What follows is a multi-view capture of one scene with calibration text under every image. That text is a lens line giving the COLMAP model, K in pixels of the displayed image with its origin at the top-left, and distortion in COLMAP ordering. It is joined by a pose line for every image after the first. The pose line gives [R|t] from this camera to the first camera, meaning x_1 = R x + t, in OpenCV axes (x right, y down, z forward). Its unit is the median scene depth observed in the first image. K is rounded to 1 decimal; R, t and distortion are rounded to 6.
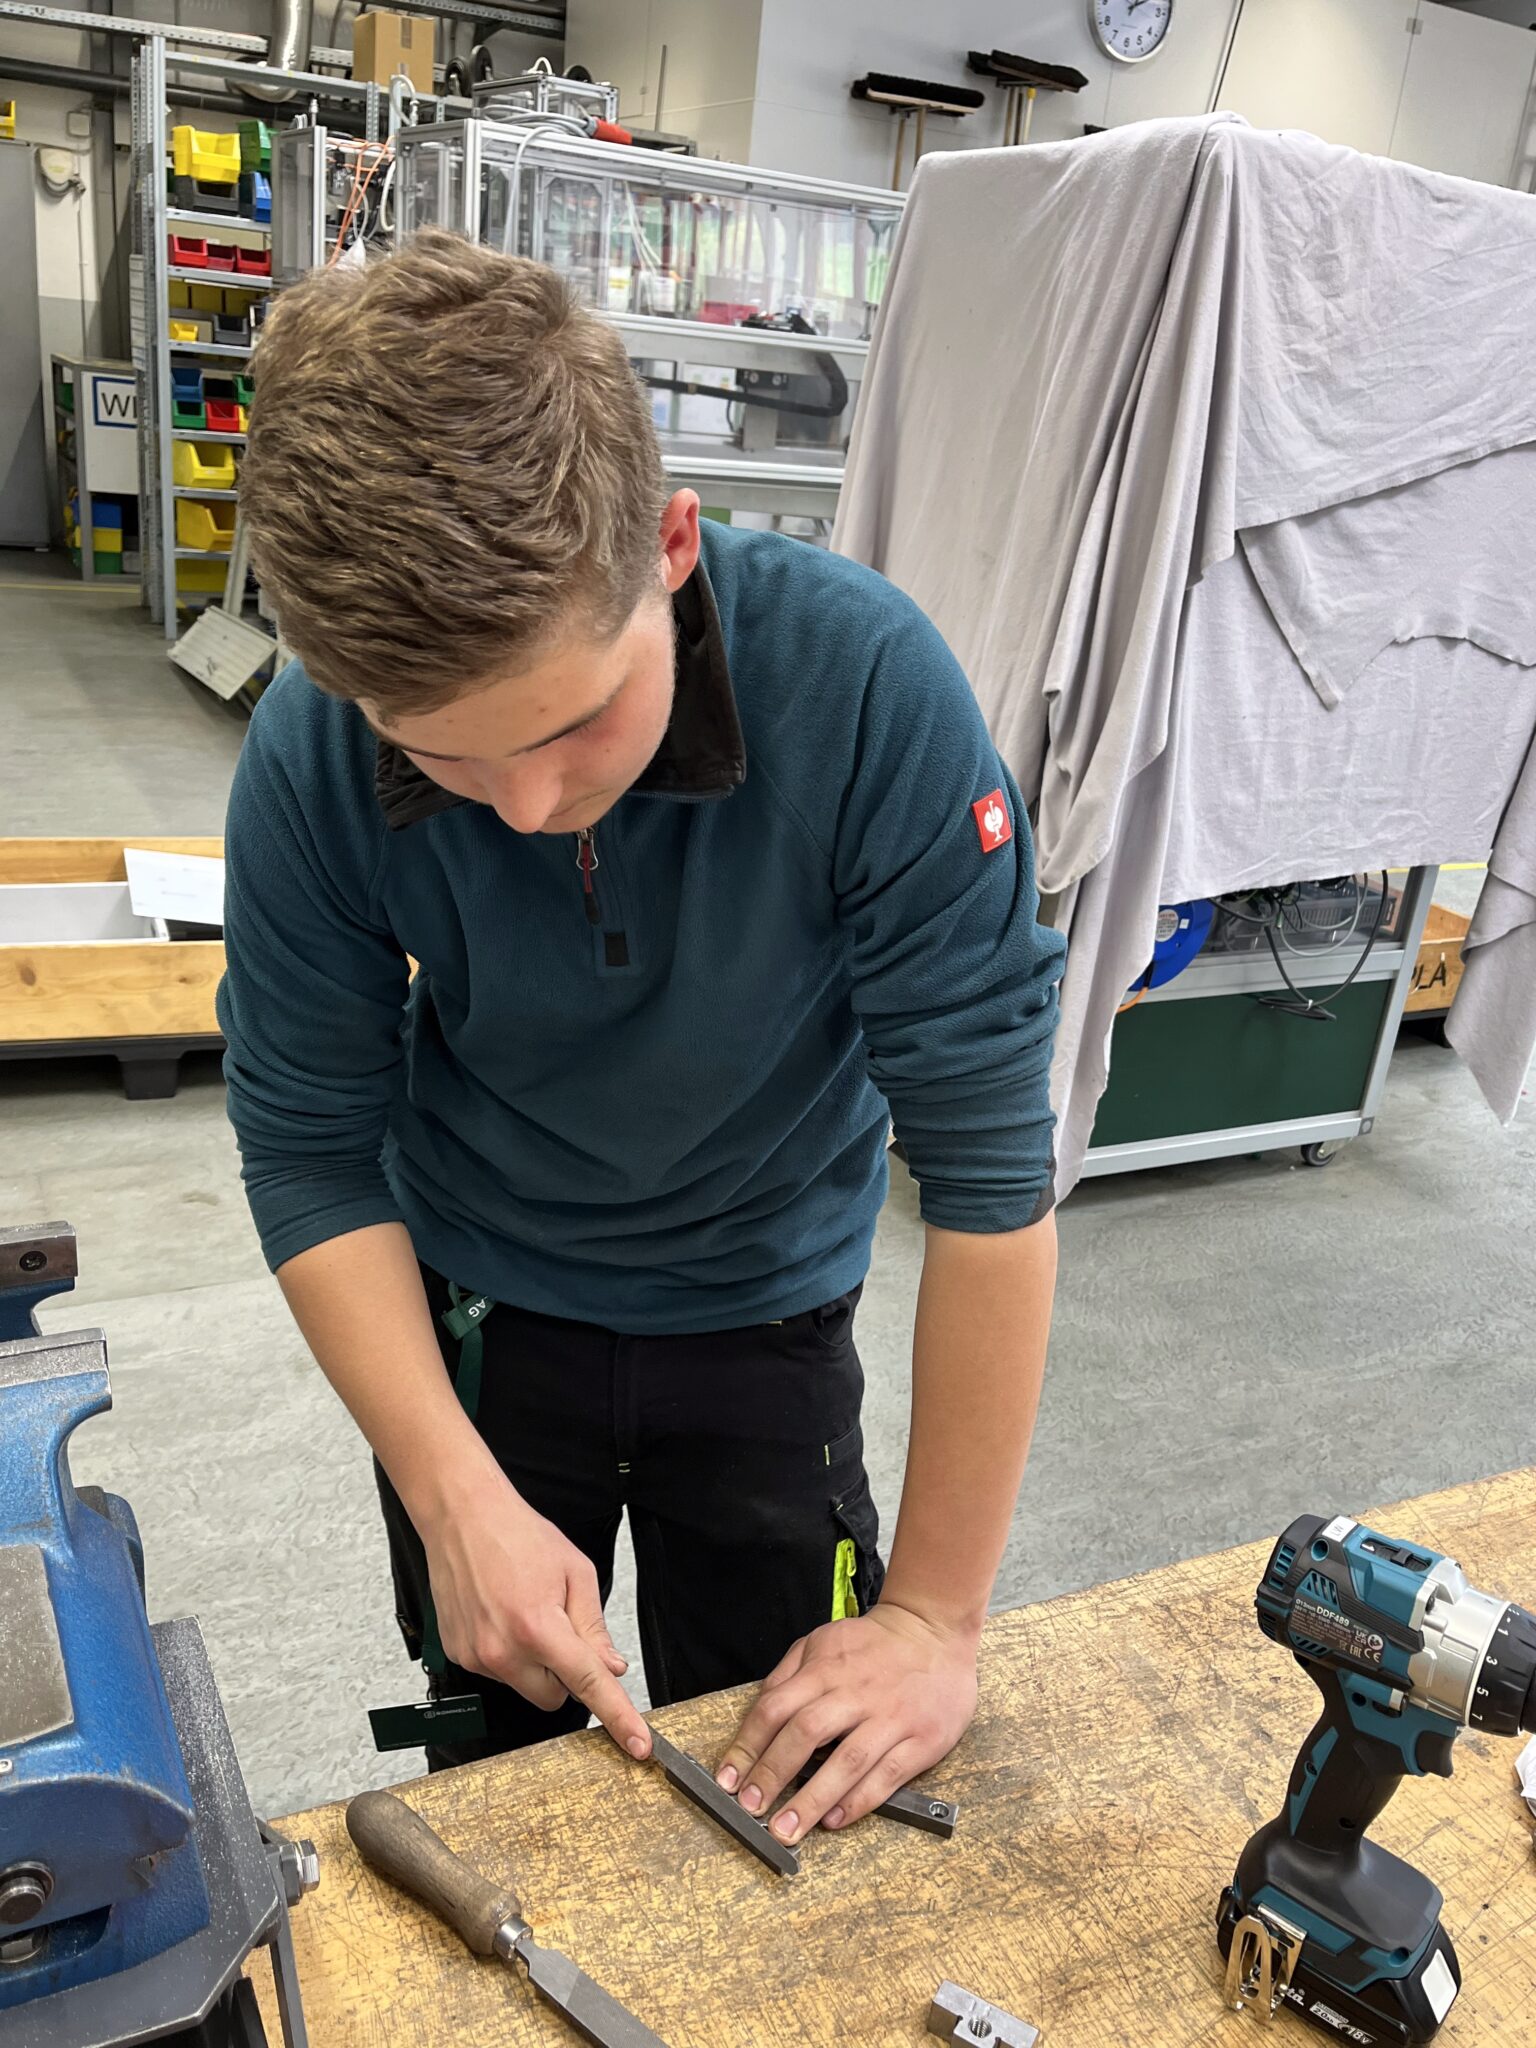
lens RADIAL K [[1678.1, 0, 775.6], [0, 1678.1, 1023.2], [0, 0, 1]] dist [0.009825, -0.012938]
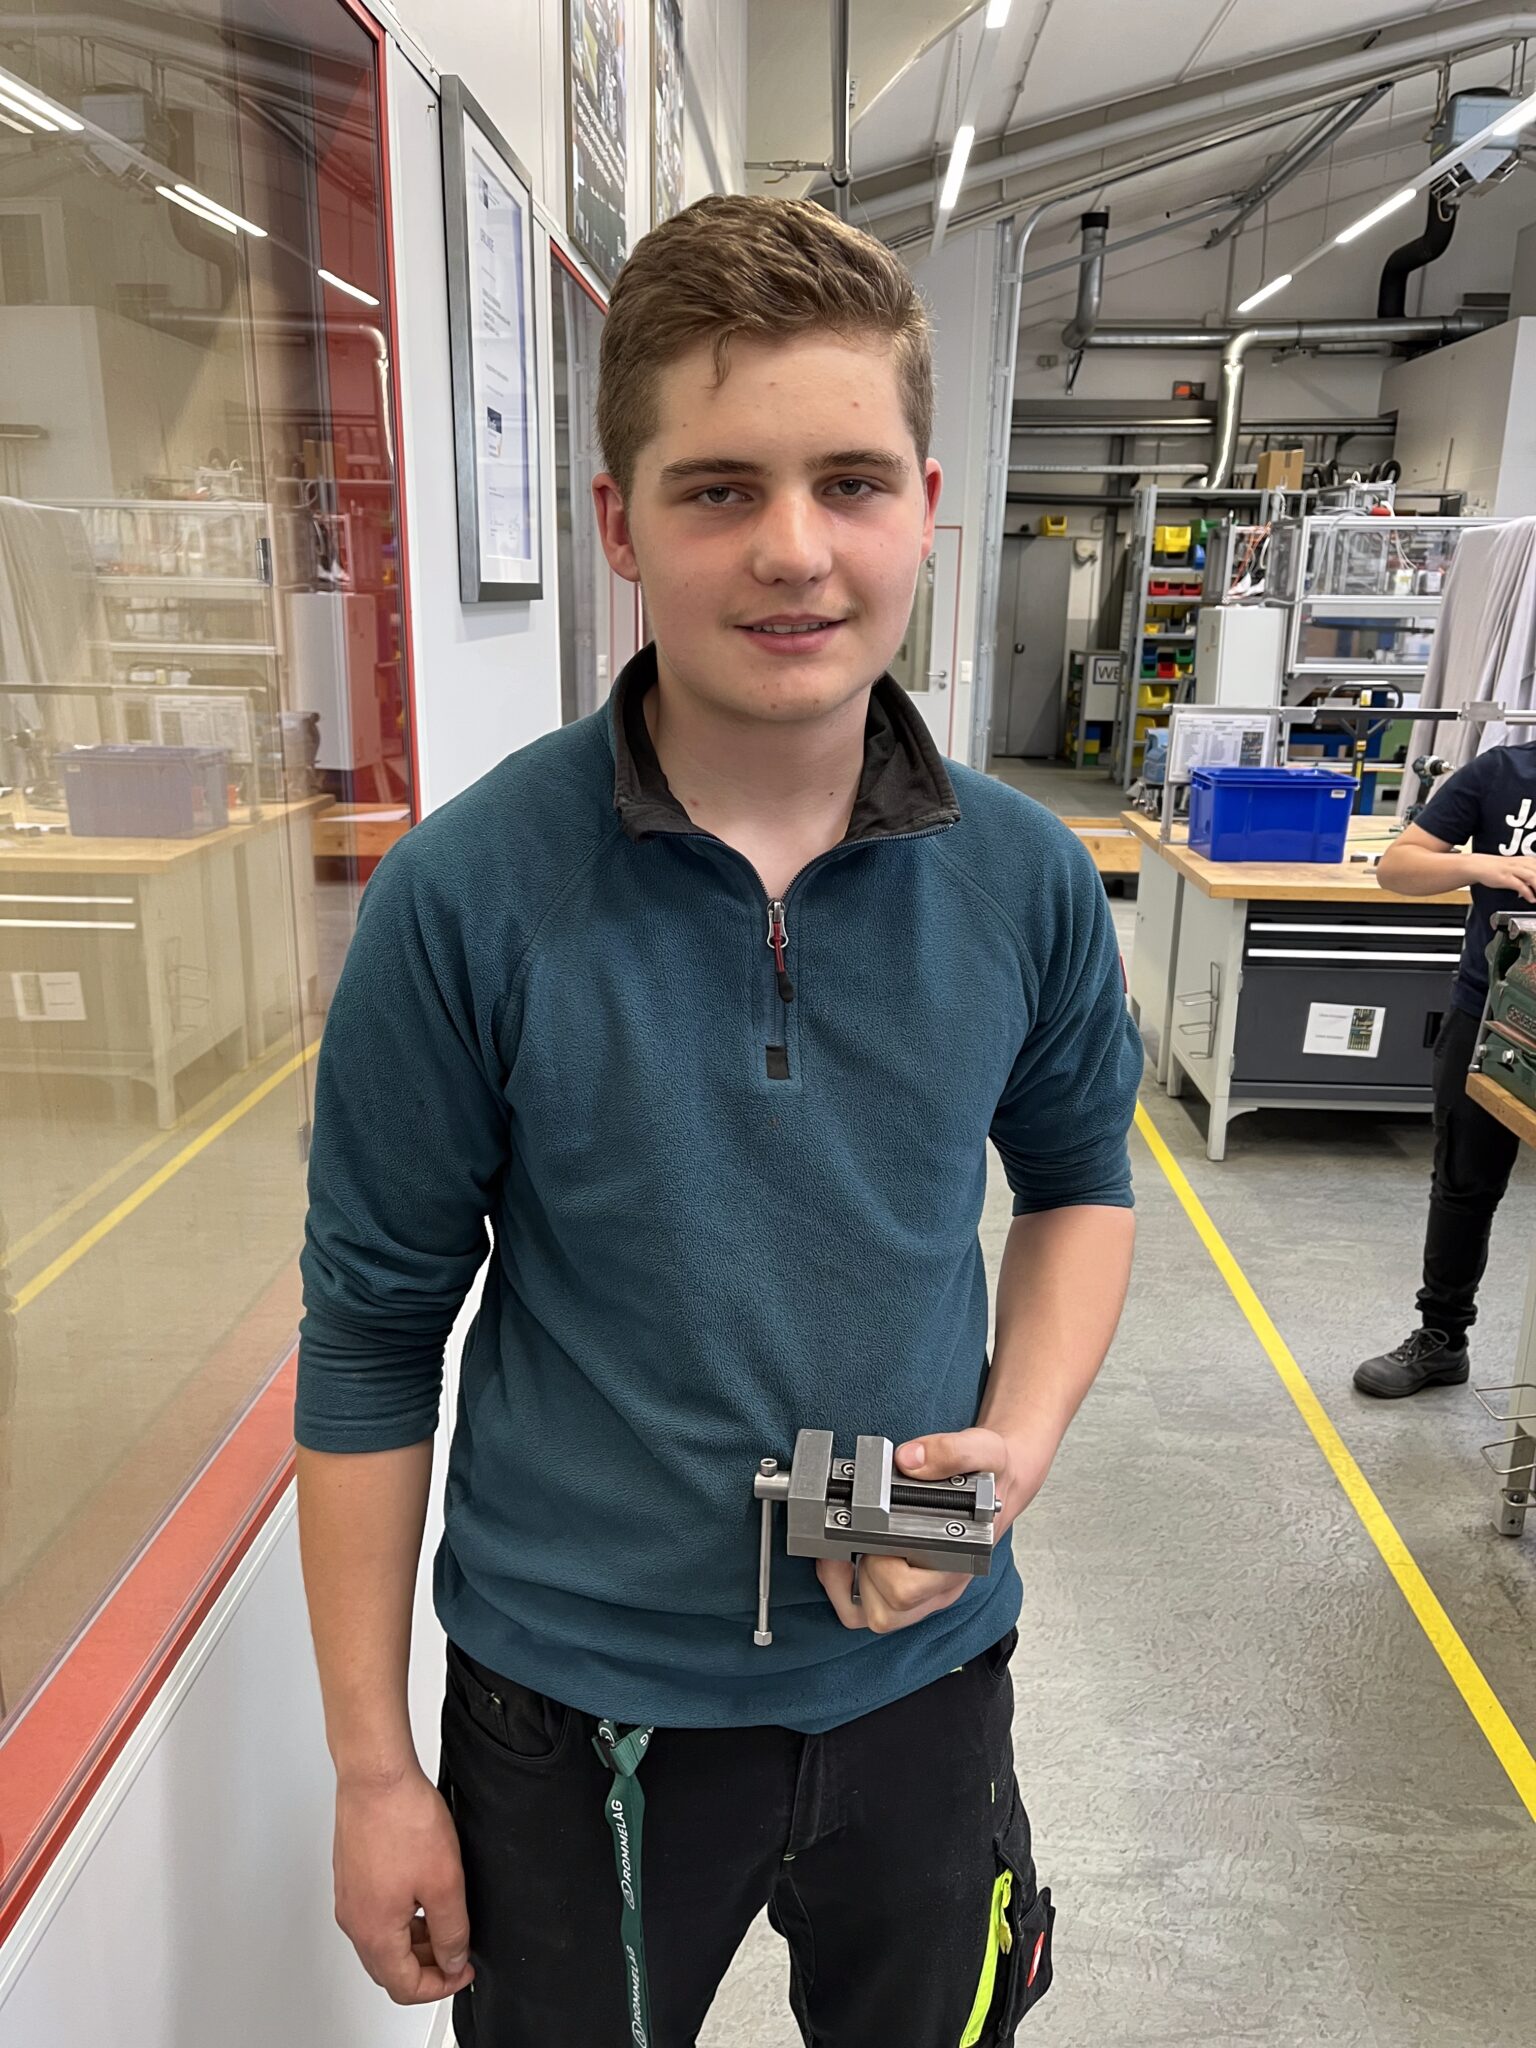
lens RADIAL K [[1579.3, 0, 763.7], [0, 1579.3, 1036.0], [0, 0, 1]] dist [0.064007, -0.070598]
pose [[0.865912, 0.046467, -0.498034, 0.176499], [-0.117855, 0.986597, -0.112859, 0.283059], [0.486114, 0.156422, 0.859782, -0.653575]]
